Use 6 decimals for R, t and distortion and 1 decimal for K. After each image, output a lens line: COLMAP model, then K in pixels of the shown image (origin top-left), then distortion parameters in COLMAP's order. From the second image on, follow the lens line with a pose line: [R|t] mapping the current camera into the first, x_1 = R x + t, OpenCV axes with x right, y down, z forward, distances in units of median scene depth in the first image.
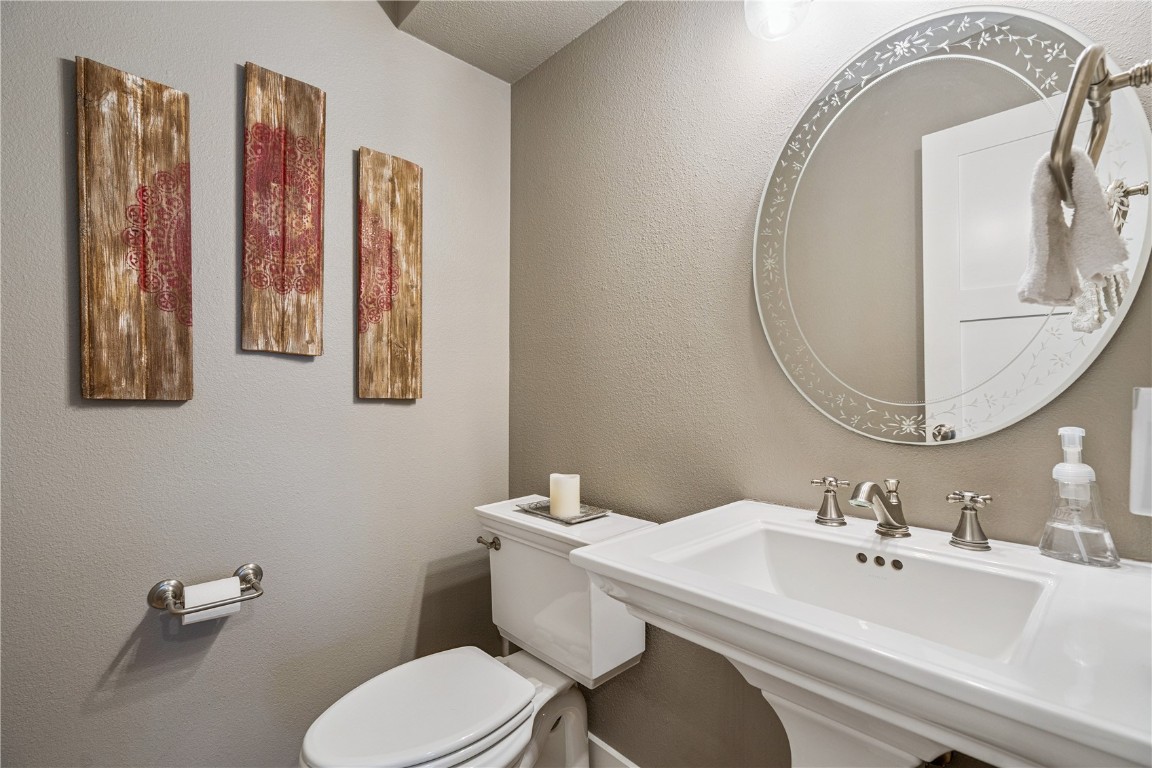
lens RADIAL K [[521.1, 0, 576.0], [0, 521.1, 384.0], [0, 0, 1]] dist [0.017483, 0.000156]
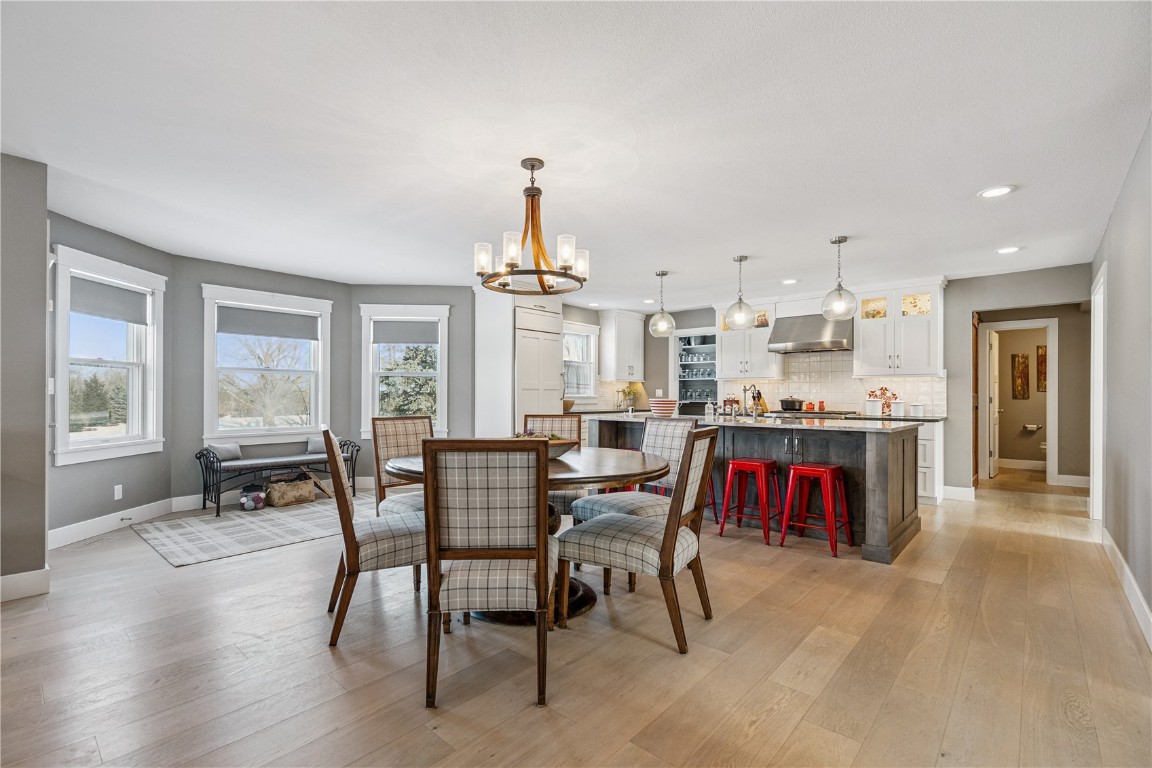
lens RADIAL K [[521.1, 0, 576.0], [0, 521.1, 384.0], [0, 0, 1]] dist [0.017483, 0.000156]
pose [[0.093417, -0.017371, -0.995475, 5.608370], [0.003121, 0.999848, -0.017154, -0.064523], [0.995622, -0.001504, 0.093457, -5.558580]]
